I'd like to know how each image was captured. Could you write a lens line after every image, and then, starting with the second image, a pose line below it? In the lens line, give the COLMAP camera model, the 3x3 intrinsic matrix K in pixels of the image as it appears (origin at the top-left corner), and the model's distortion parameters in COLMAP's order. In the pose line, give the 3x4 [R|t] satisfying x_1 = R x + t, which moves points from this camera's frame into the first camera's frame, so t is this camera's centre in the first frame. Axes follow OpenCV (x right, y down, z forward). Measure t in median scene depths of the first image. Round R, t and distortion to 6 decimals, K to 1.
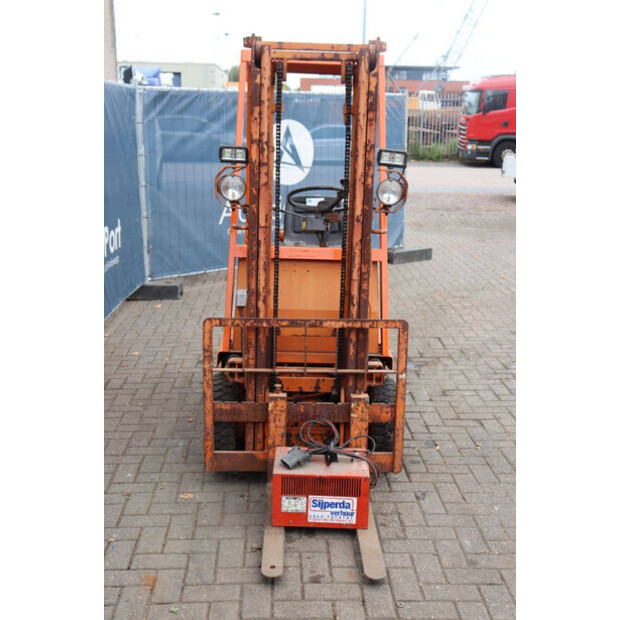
lens RADIAL K [[803.9, 0, 311.5], [0, 803.9, 309.9], [0, 0, 1]] dist [0.013888, 0.000000]
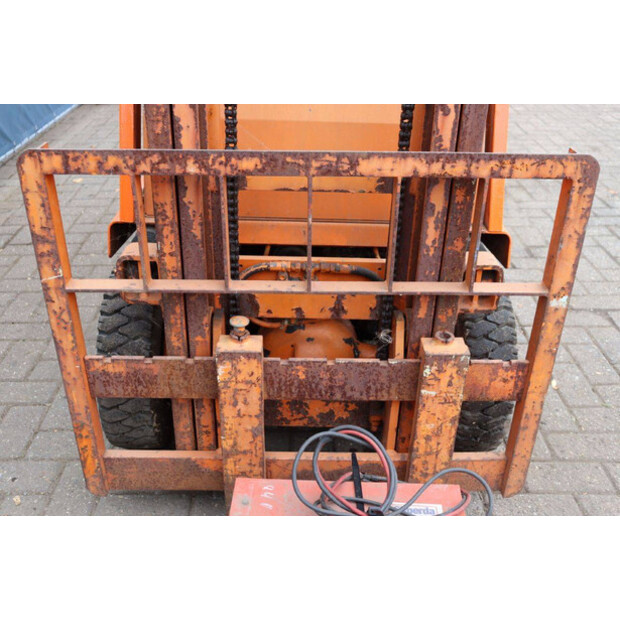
lens RADIAL K [[645.5, 0, 310.5], [0, 645.5, 305.3], [0, 0, 1]] dist [-0.045701, 0.000000]
pose [[0.999787, 0.006302, -0.019644, -0.000856], [-0.000402, 0.957966, 0.286880, -0.004769], [0.020626, -0.286811, 0.957765, 0.696795]]
